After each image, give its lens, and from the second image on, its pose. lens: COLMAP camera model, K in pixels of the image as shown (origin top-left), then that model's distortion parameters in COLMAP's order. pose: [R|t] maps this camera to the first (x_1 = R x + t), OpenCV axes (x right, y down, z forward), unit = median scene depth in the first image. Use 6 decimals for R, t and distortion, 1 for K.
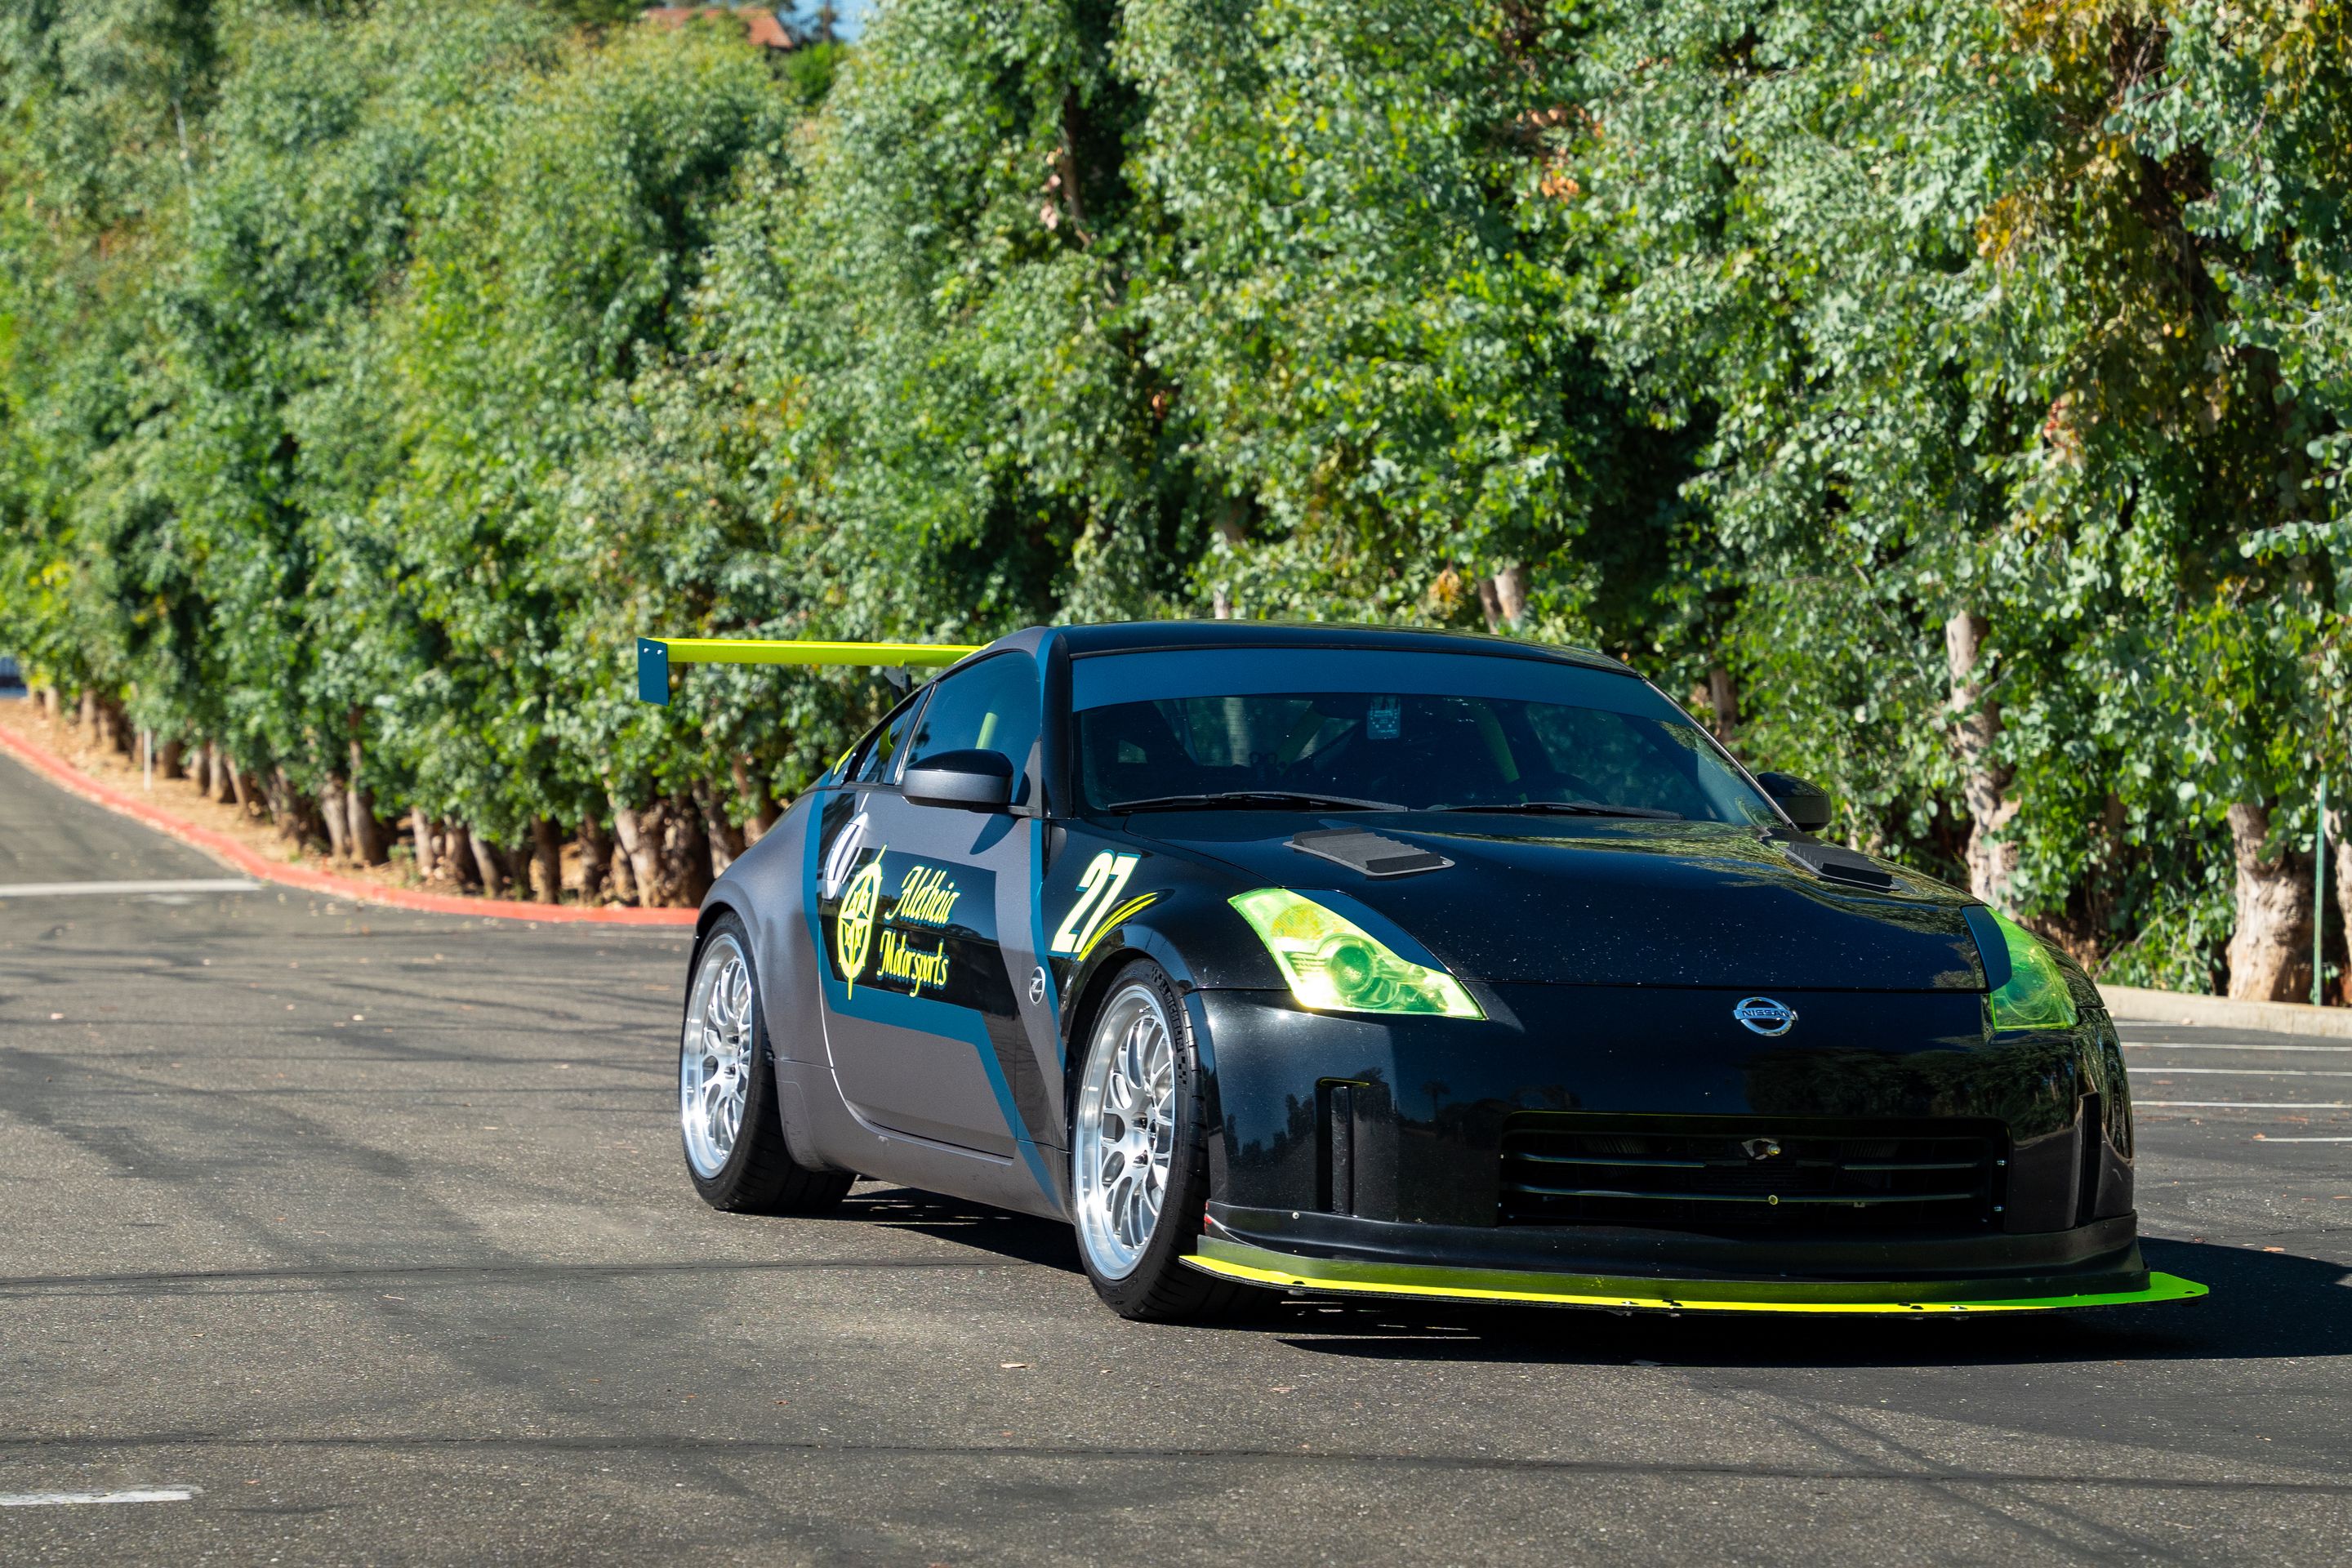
lens RADIAL K [[6700.1, 0, 1176.0], [0, 6700.1, 784.0], [0, 0, 1]] dist [0.194202, 1.550608]
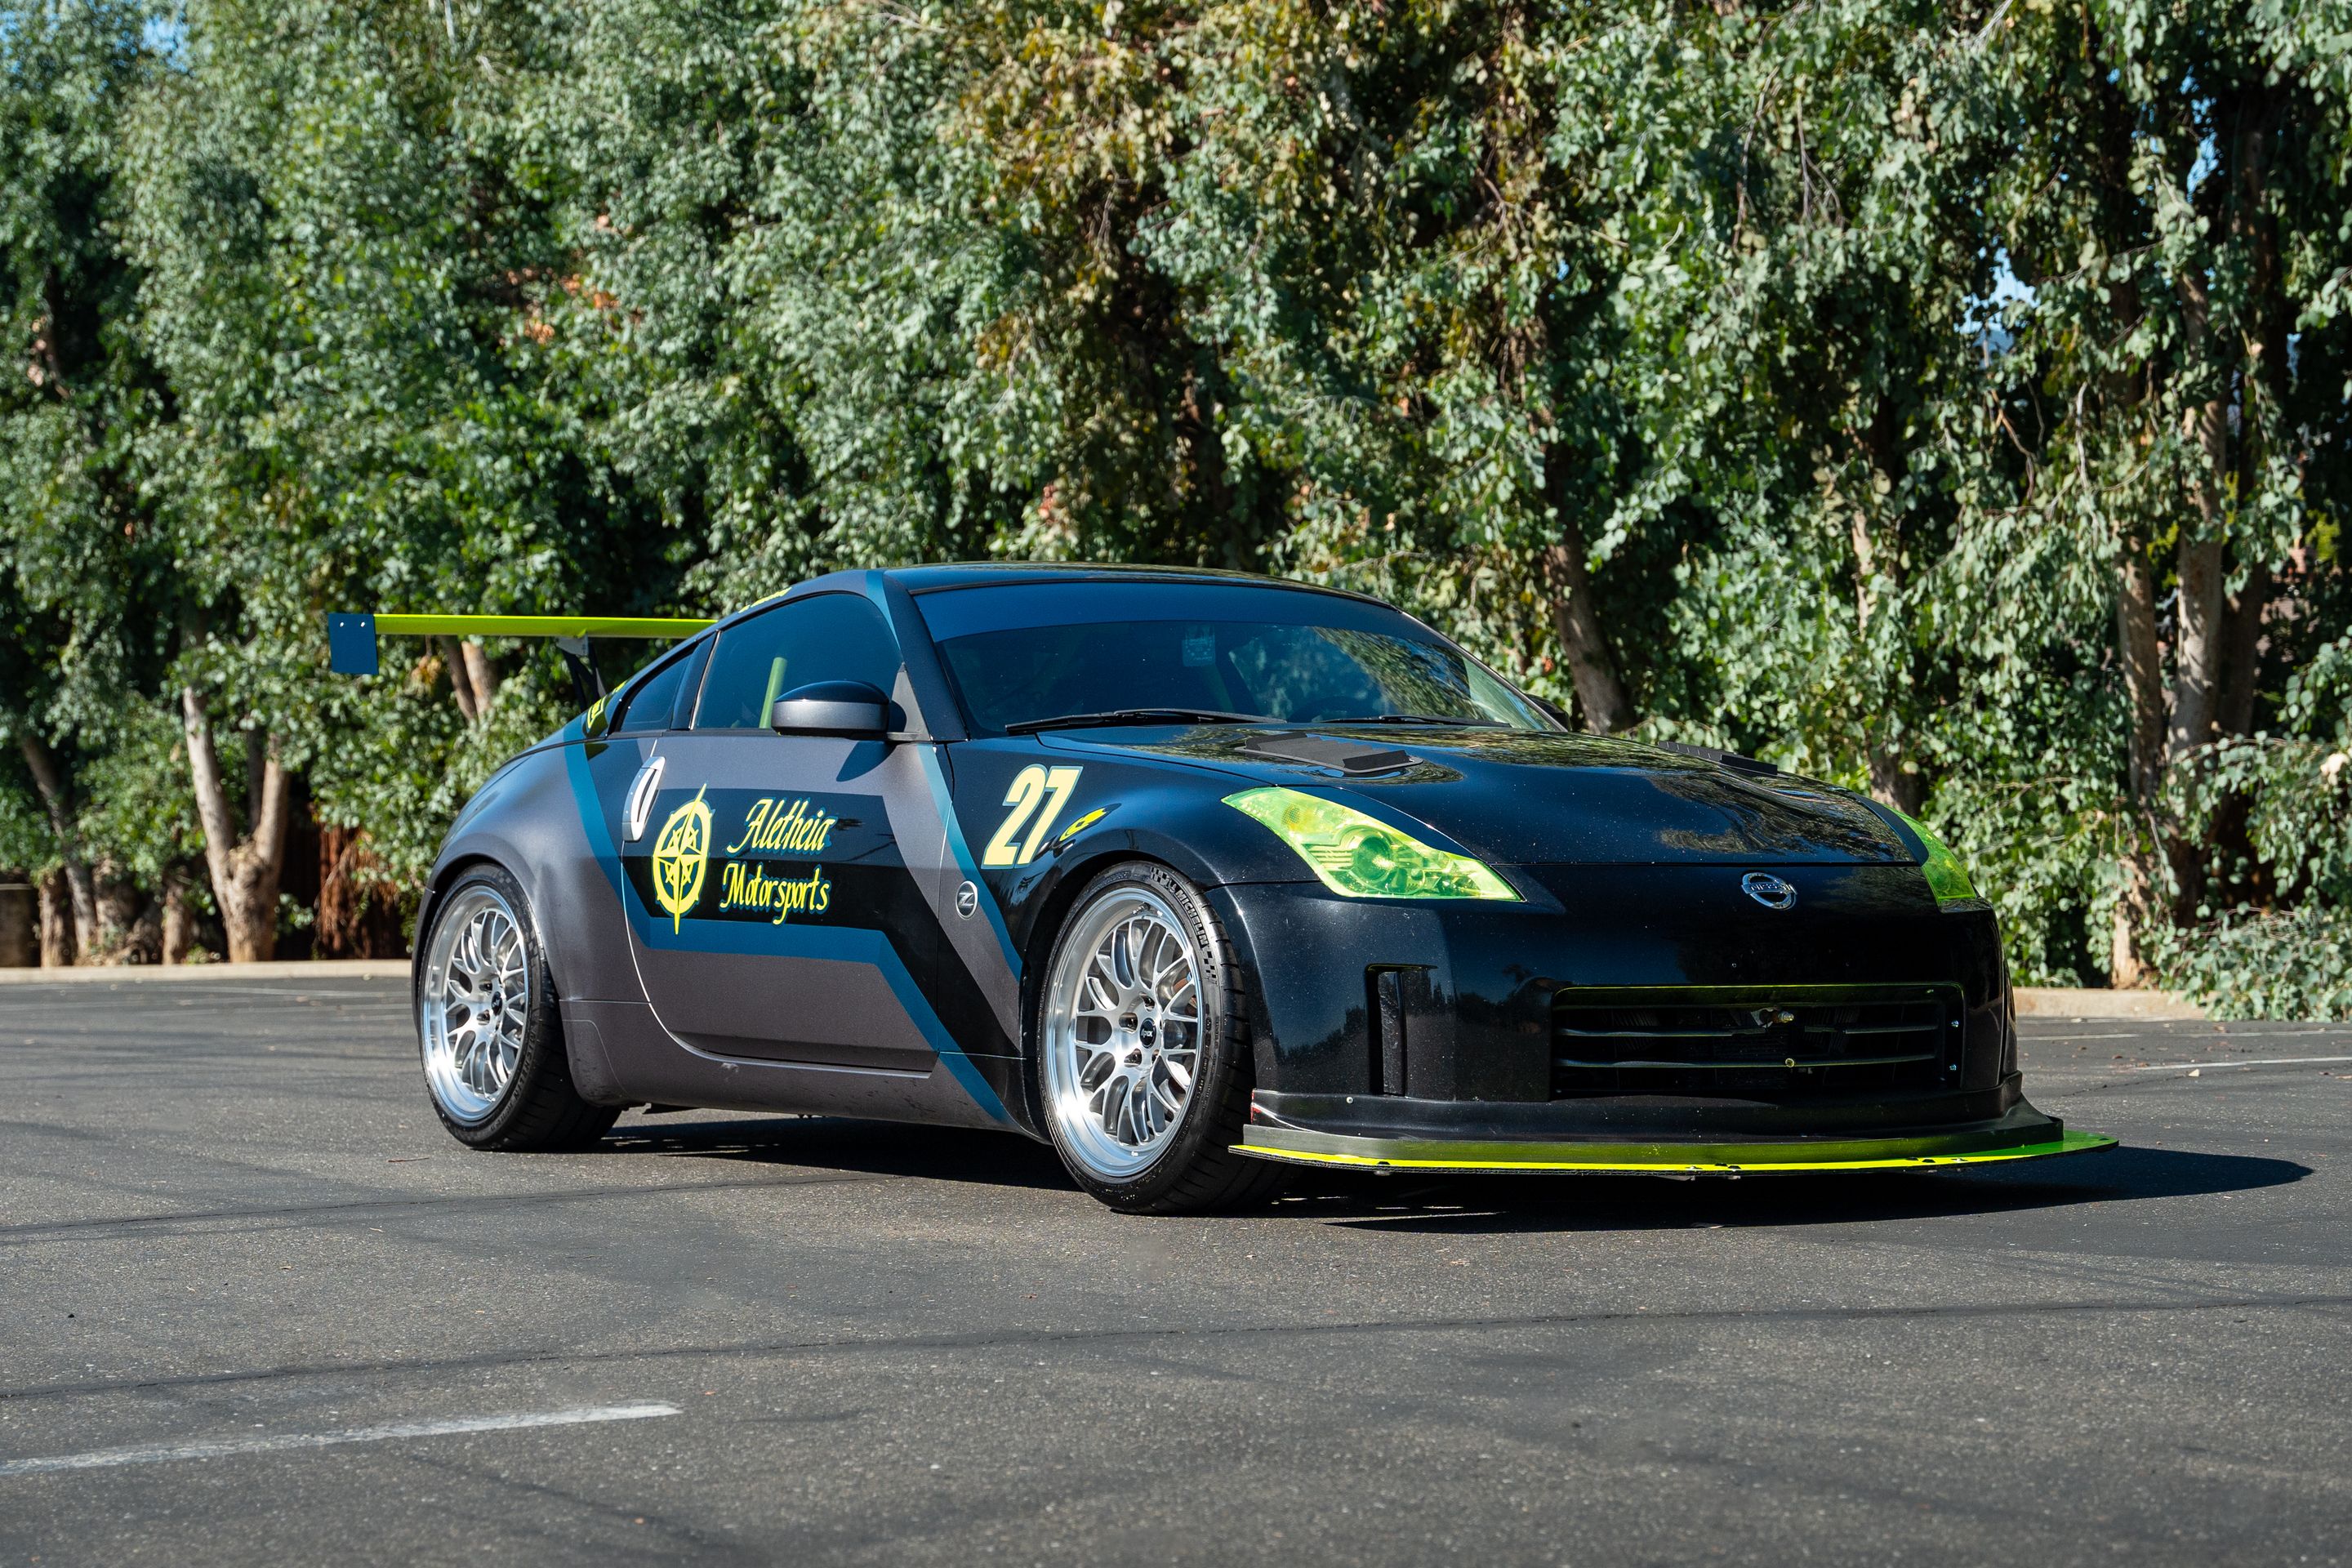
lens RADIAL K [[5174.8, 0, 1176.0], [0, 5174.8, 784.0], [0, 0, 1]] dist [0.049378, 0.310074]
pose [[0.969262, -0.027463, 0.244492, -0.076297], [0.031721, 0.999406, -0.013498, 0.010063], [-0.243976, 0.020838, 0.969557, 0.093653]]
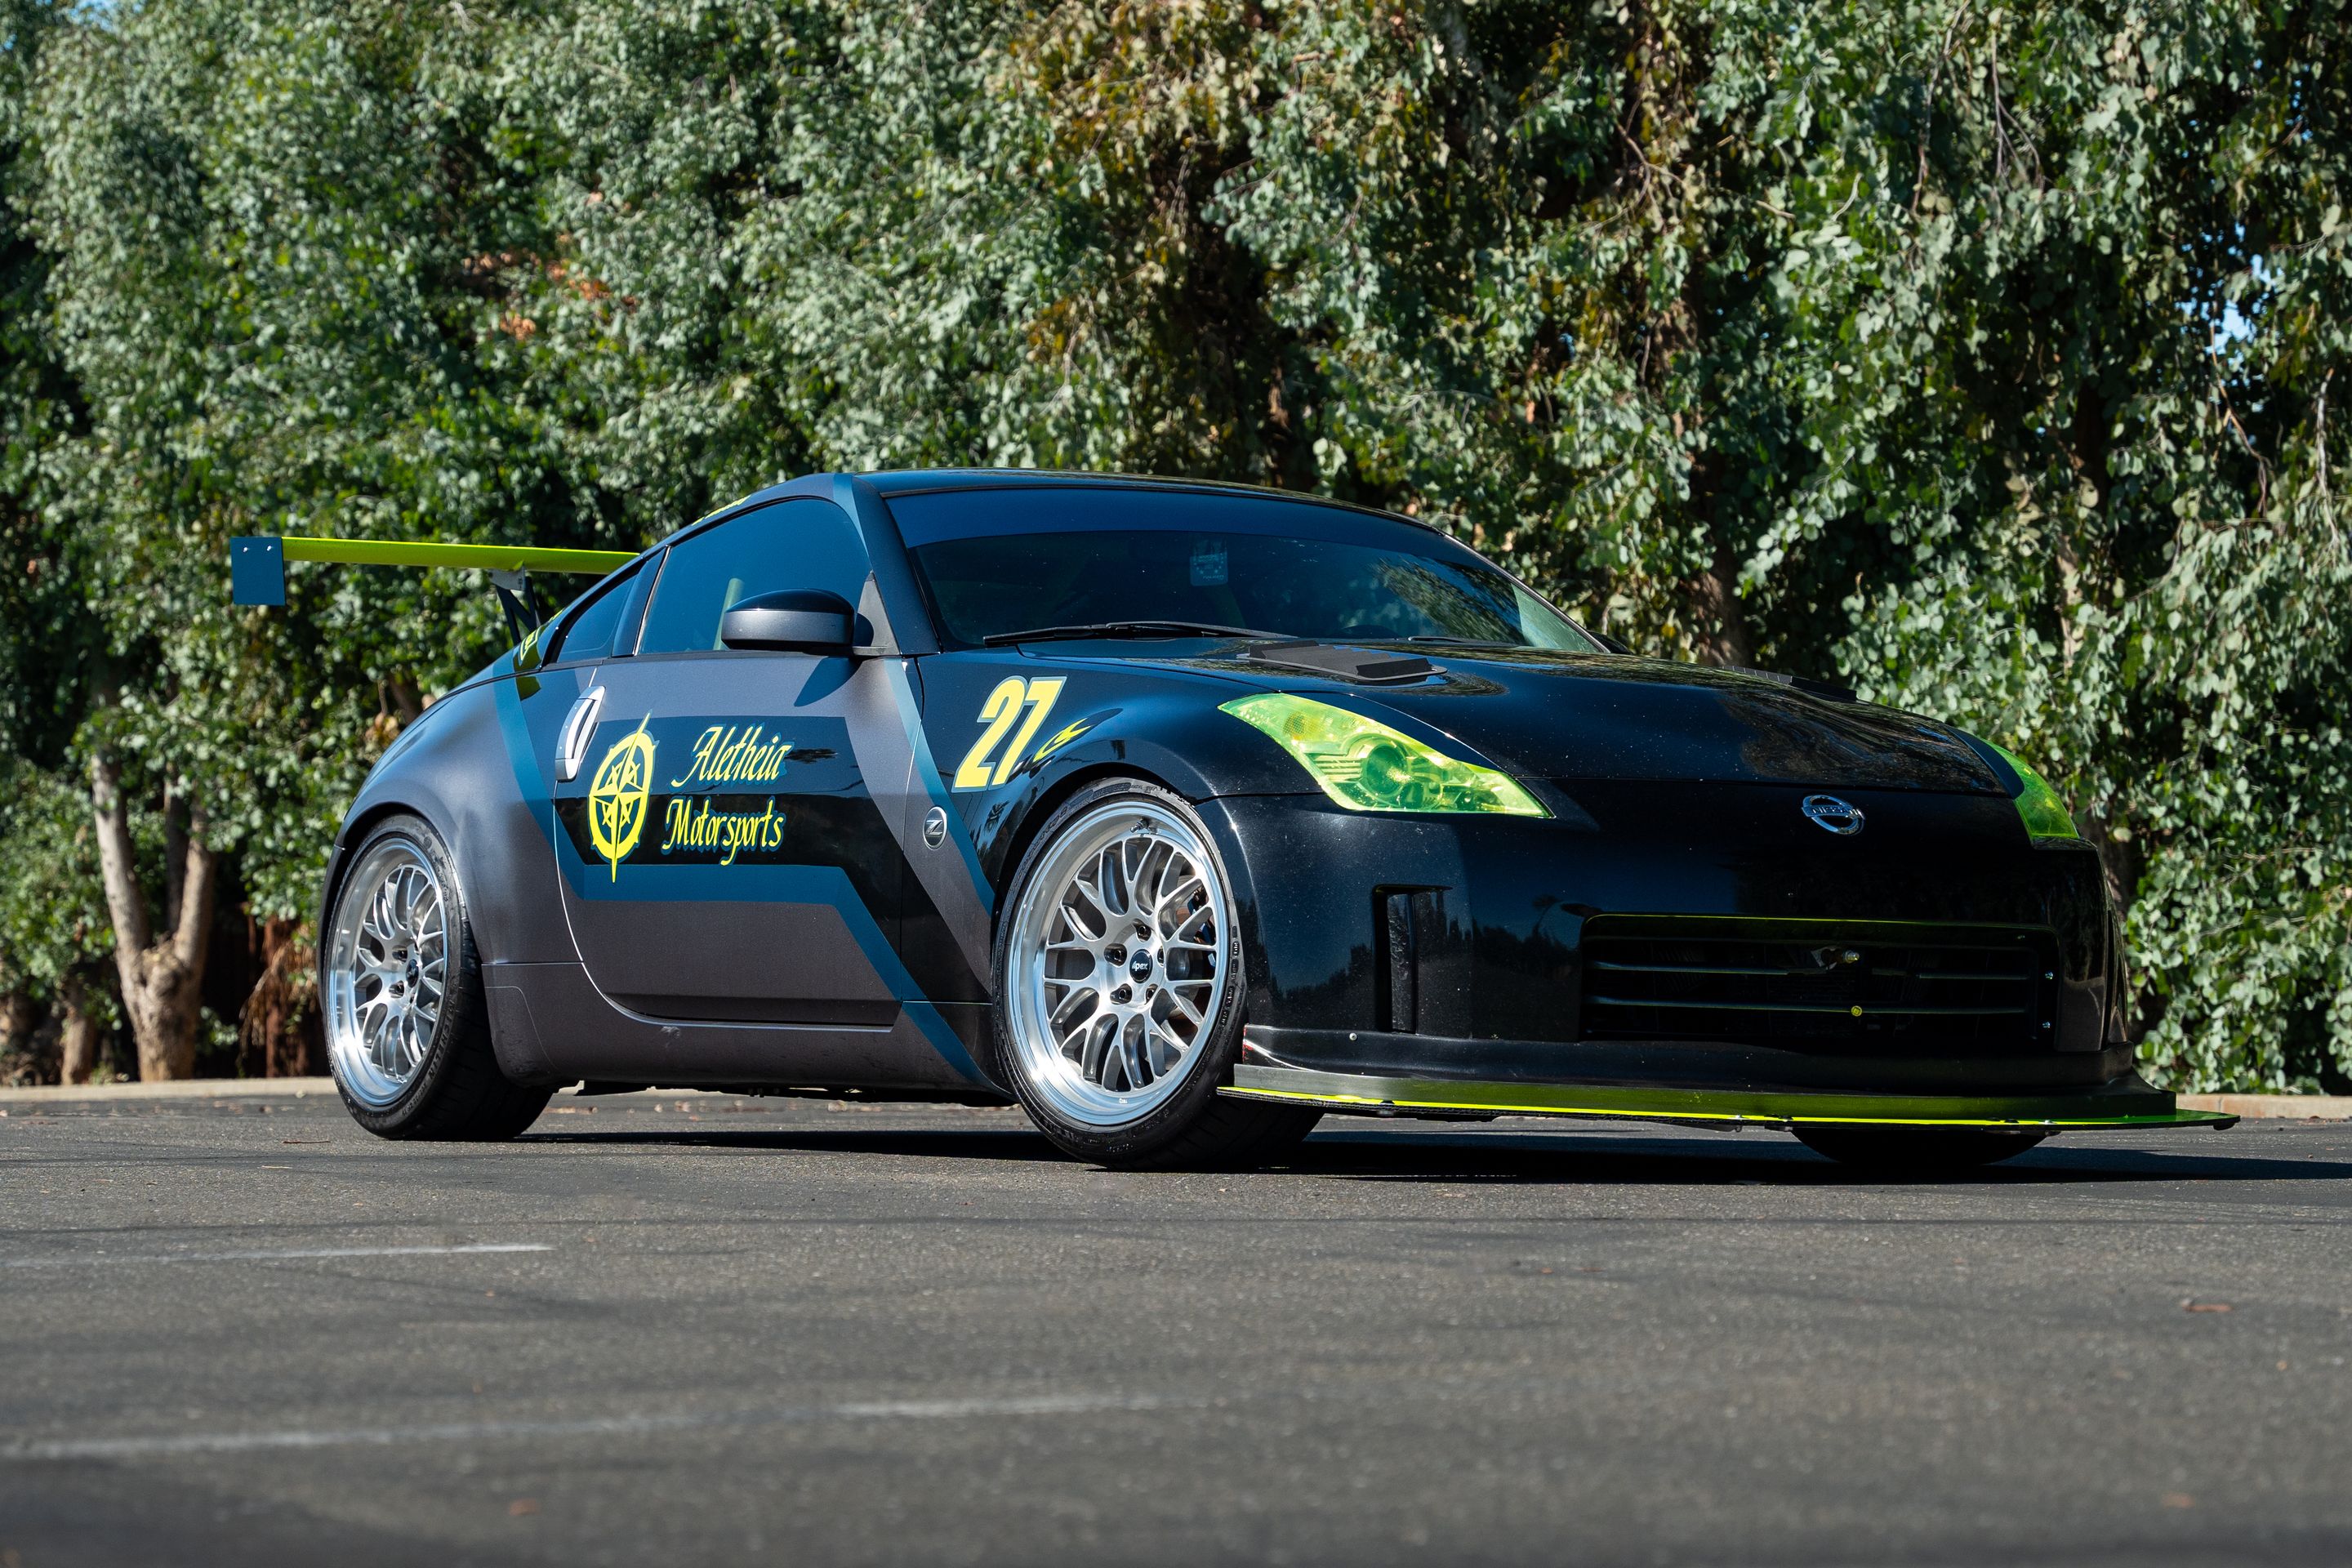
lens RADIAL K [[6295.7, 0, 1083.0], [0, 6295.7, 740.3], [0, 0, 1]] dist [0.121418, 1.130968]
pose [[0.977517, -0.005546, 0.210783, -0.075366], [0.015799, 0.998771, -0.046985, 0.024457], [-0.210263, 0.049259, 0.976403, 0.068344]]
